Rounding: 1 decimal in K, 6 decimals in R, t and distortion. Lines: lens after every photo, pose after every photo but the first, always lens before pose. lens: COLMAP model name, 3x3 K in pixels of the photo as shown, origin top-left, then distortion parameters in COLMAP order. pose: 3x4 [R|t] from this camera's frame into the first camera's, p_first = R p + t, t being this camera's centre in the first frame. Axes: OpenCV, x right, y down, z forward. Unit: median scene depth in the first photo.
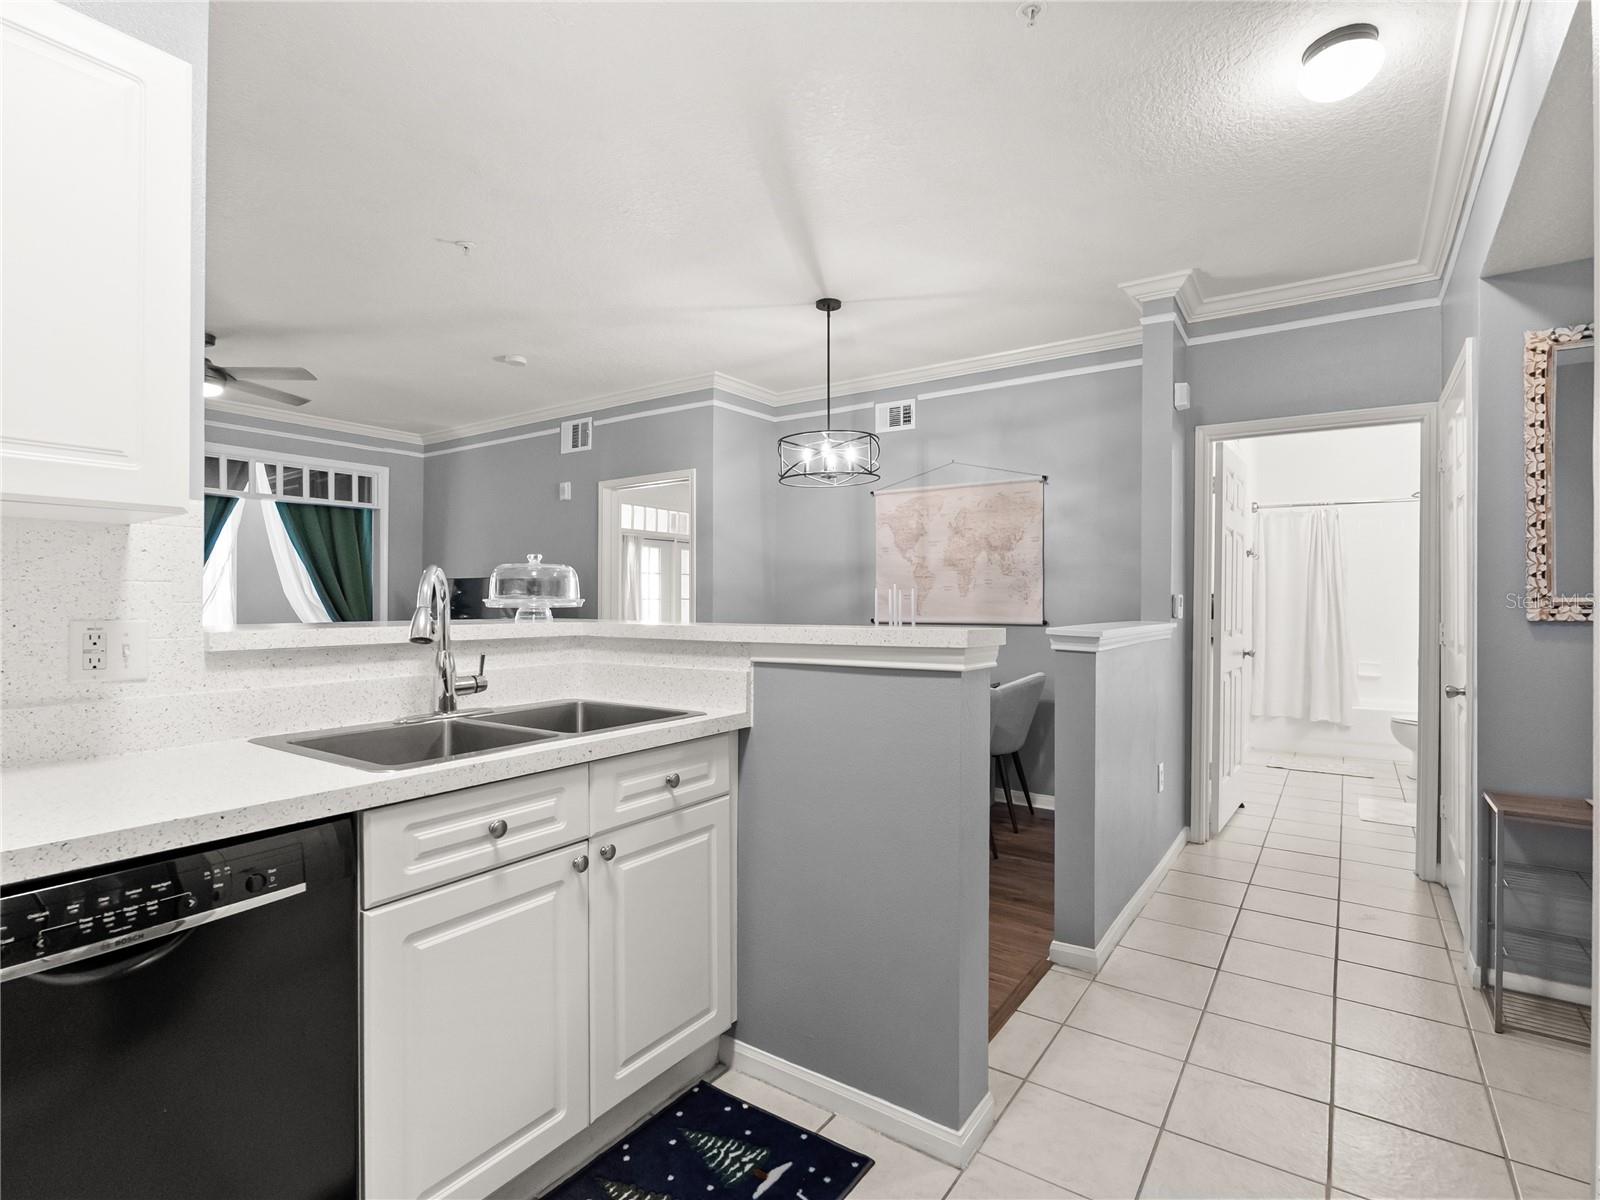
lens RADIAL K [[796.2, 0, 803.2], [0, 796.2, 606.4], [0, 0, 1]] dist [-0.004497, -0.000067]
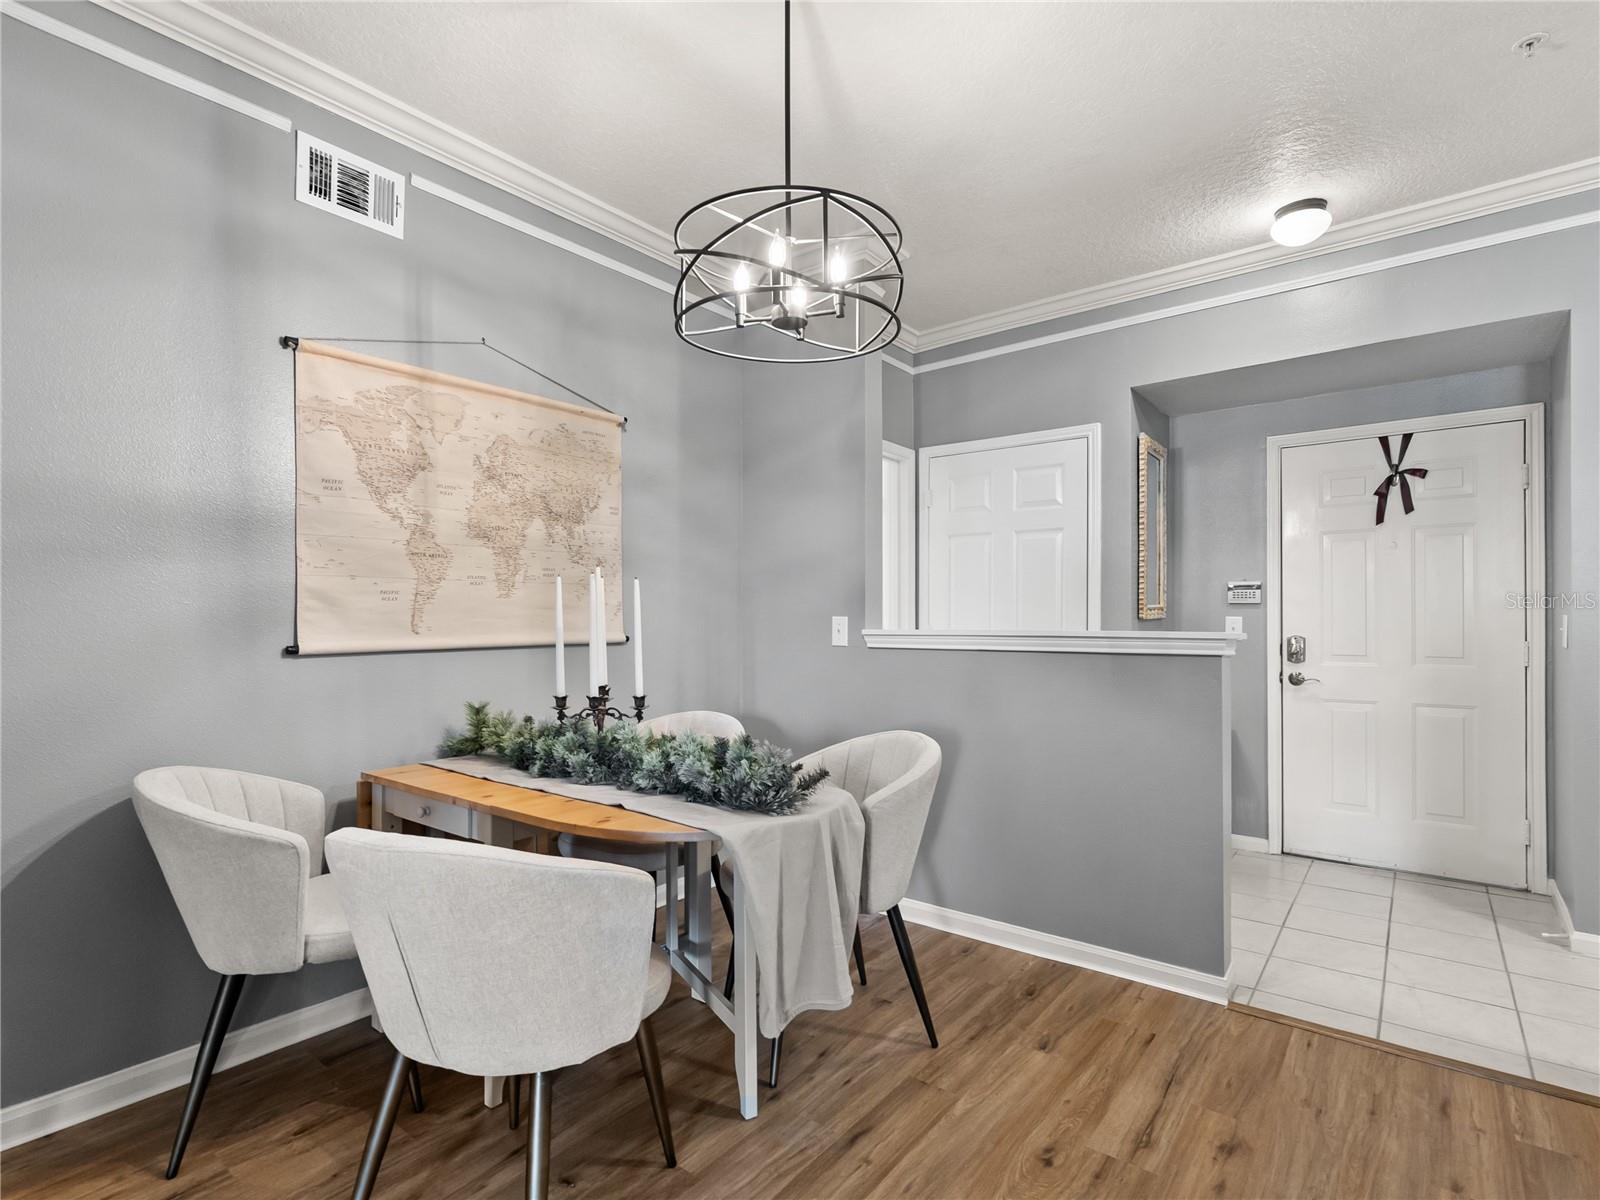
lens RADIAL K [[800.6, 0, 803.4], [0, 800.6, 617.8], [0, 0, 1]] dist [-0.000668, 0.000551]
pose [[0.055080, -0.004211, 0.998473, -0.349361], [0.008221, 0.999959, 0.003763, 0.001627], [-0.998448, 0.008001, 0.055113, 0.800097]]
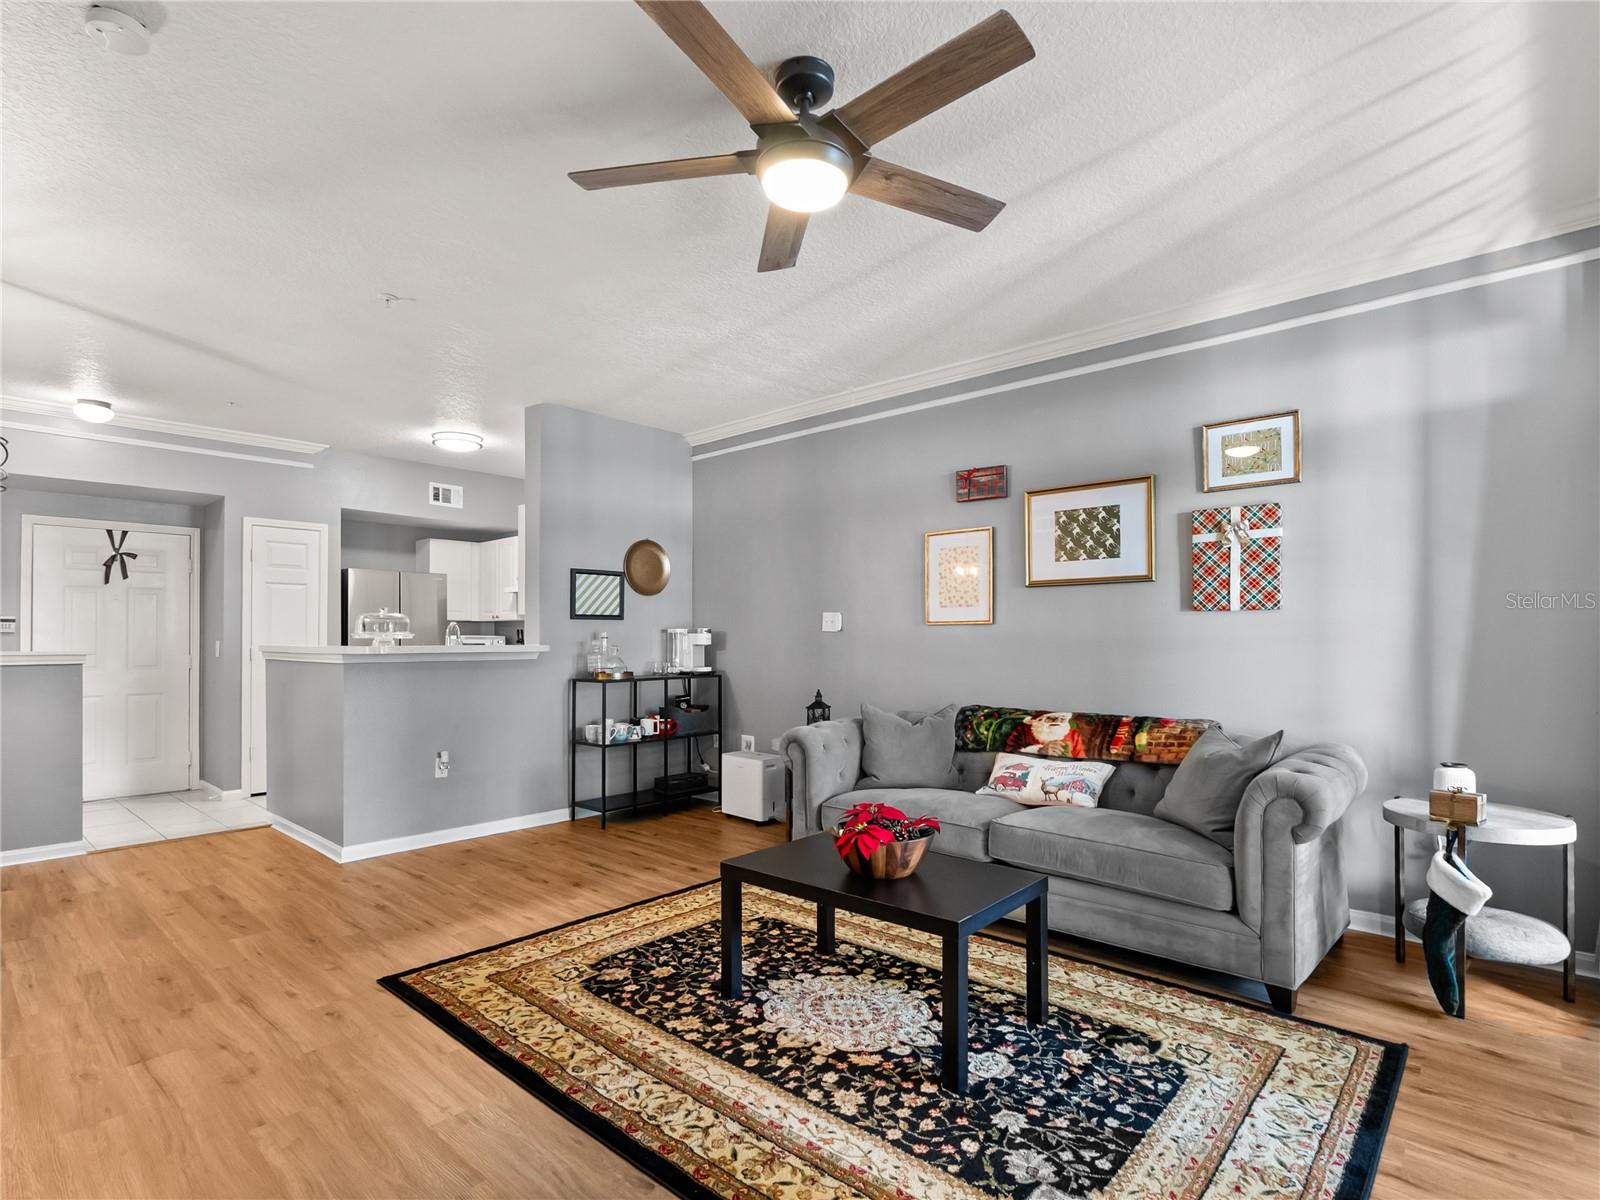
lens RADIAL K [[806.8, 0, 807.9], [0, 806.8, 628.0], [0, 0, 1]] dist [-0.004145, 0.000472]
pose [[-0.992249, 0.000976, 0.124263, -0.777590], [0.000227, 0.999982, -0.006042, -0.005764], [-0.124267, -0.005967, -0.992231, 1.386396]]
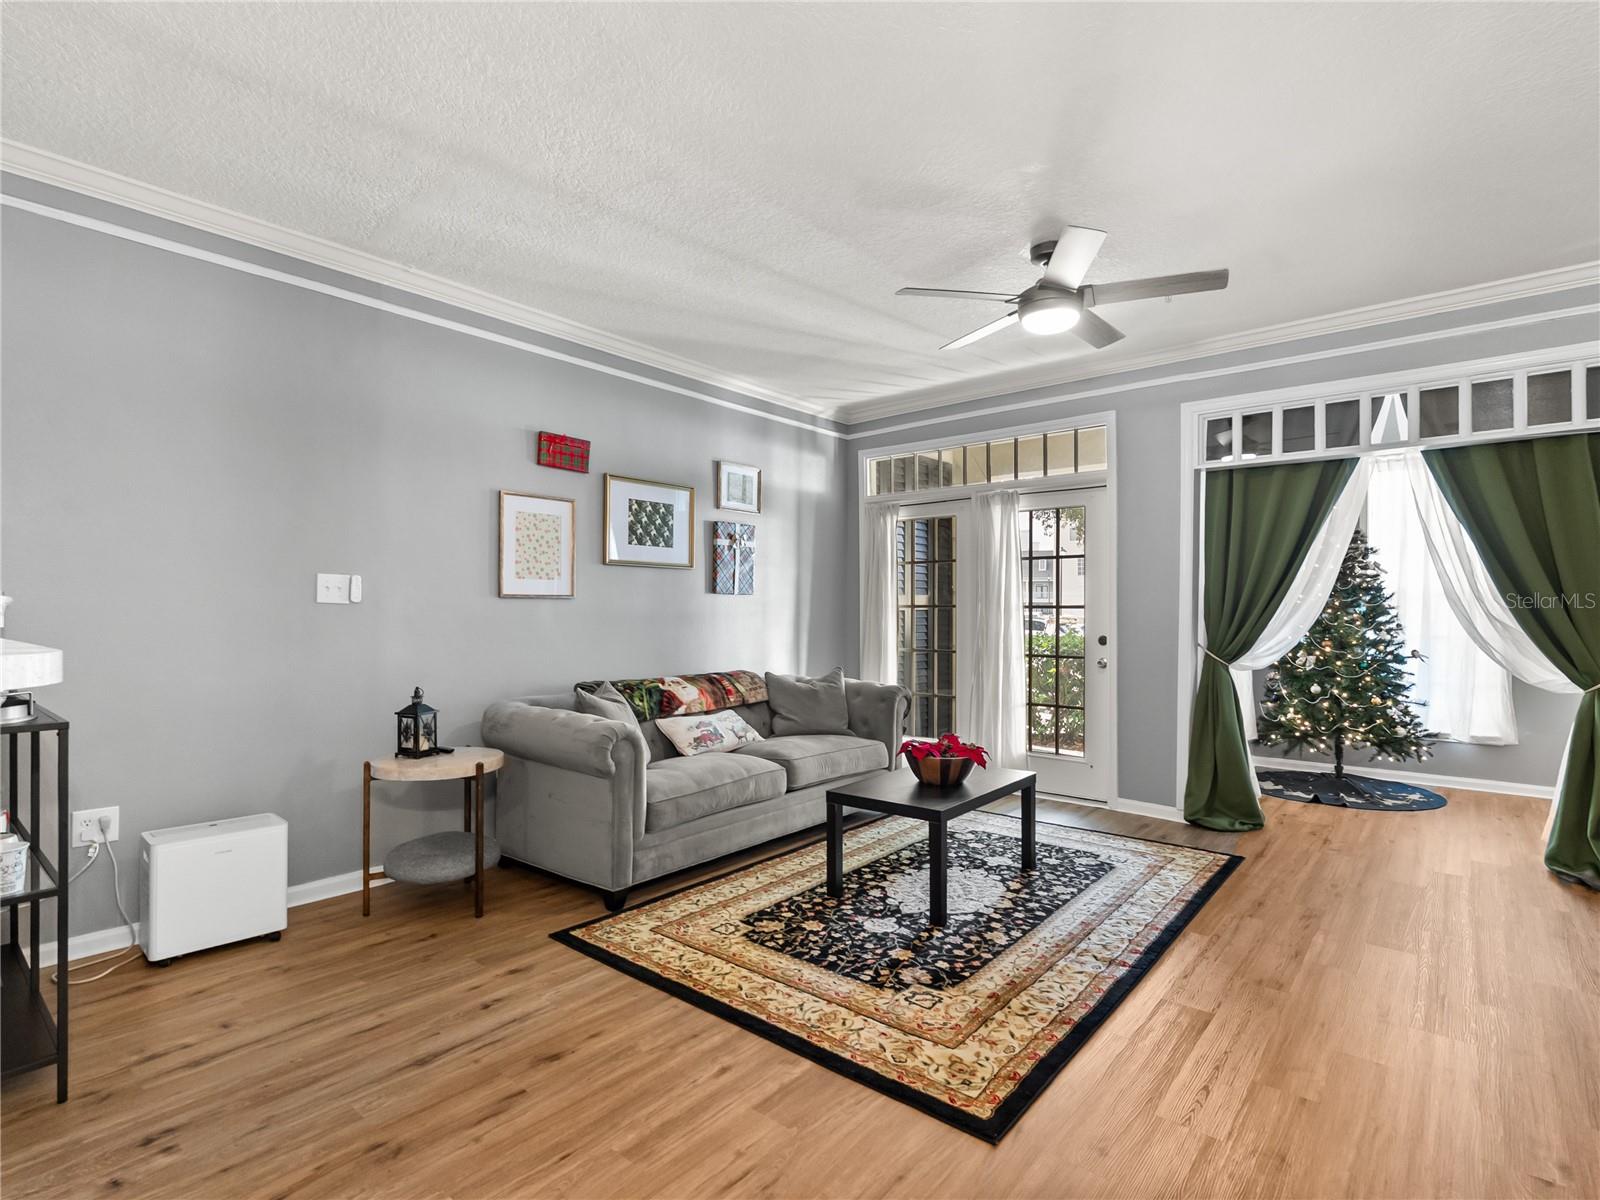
lens RADIAL K [[796.2, 0, 803.2], [0, 796.2, 606.4], [0, 0, 1]] dist [-0.004497, -0.000067]
pose [[-0.089693, -0.007690, -0.995940, -0.010573], [-0.009166, 0.999934, -0.006895, -0.003547], [0.995927, 0.008510, -0.089757, 0.784582]]
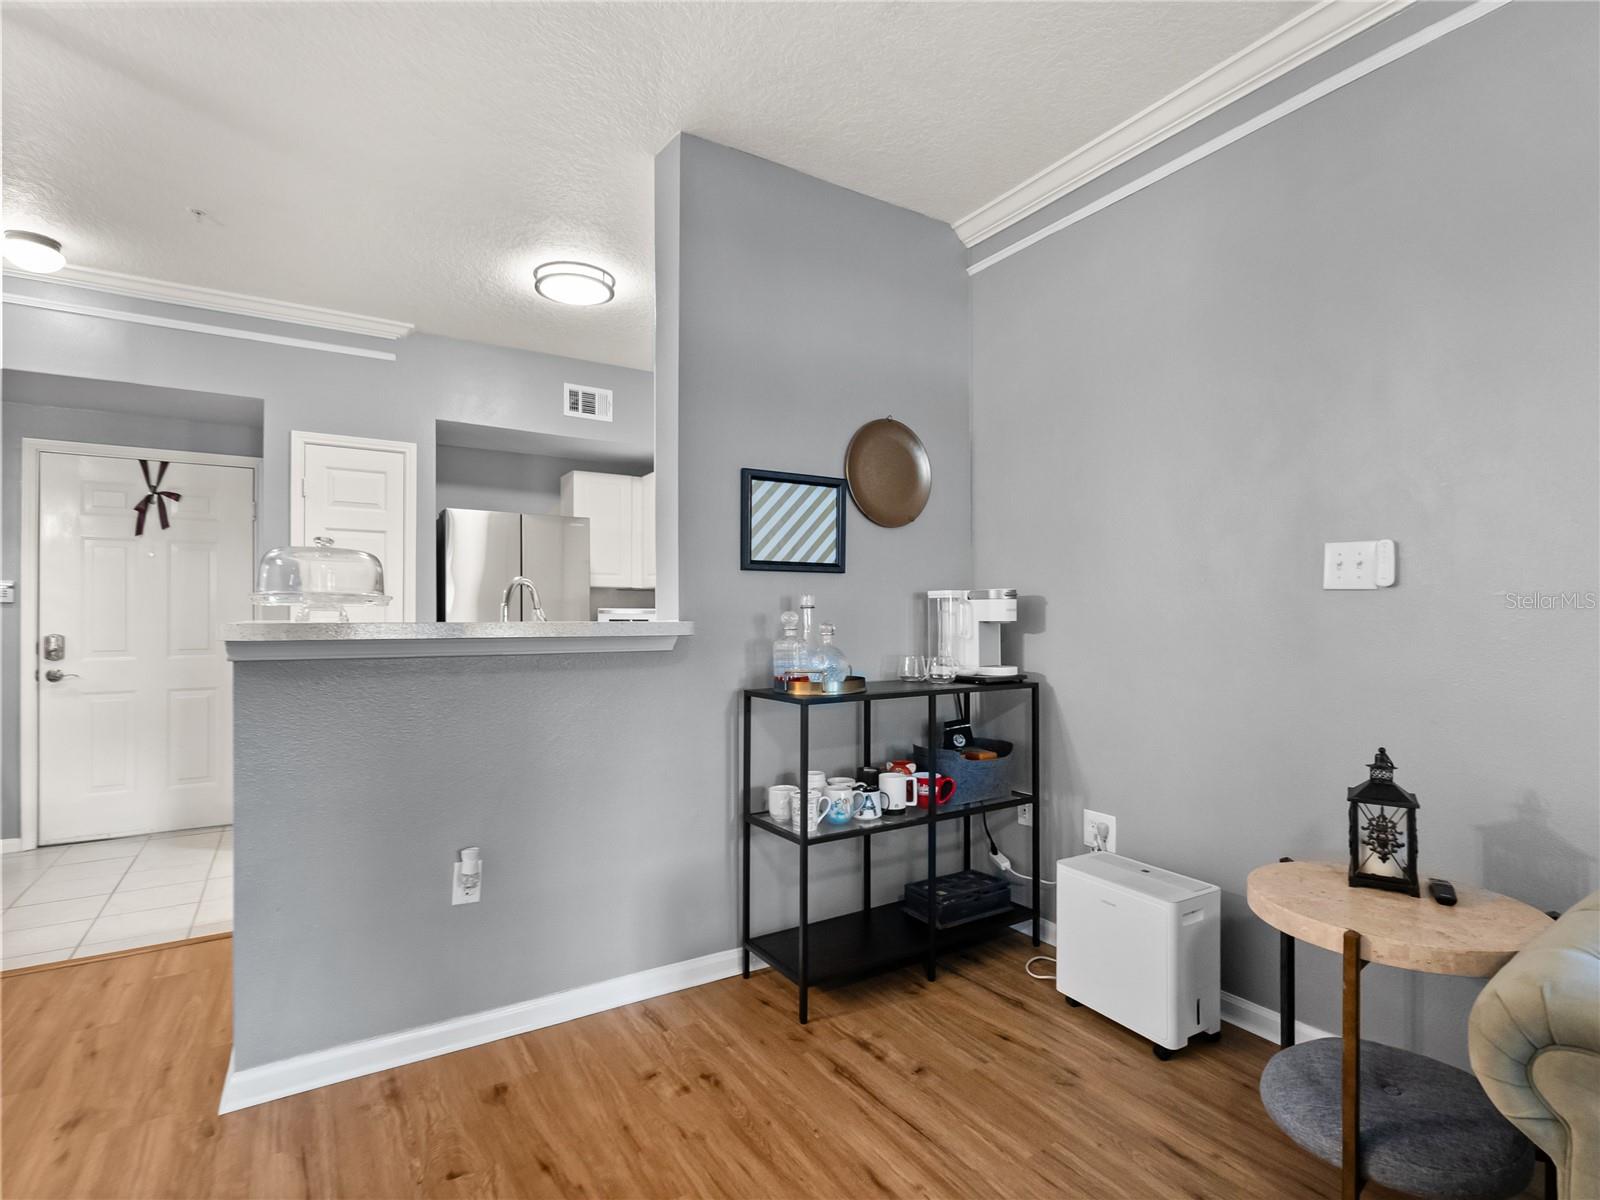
lens RADIAL K [[796.2, 0, 803.2], [0, 796.2, 606.4], [0, 0, 1]] dist [-0.004497, -0.000067]
pose [[-0.922609, 0.003744, 0.385719, -0.565825], [0.001442, 0.999979, -0.006257, 0.003880], [-0.385734, -0.005217, -0.922595, 0.813800]]
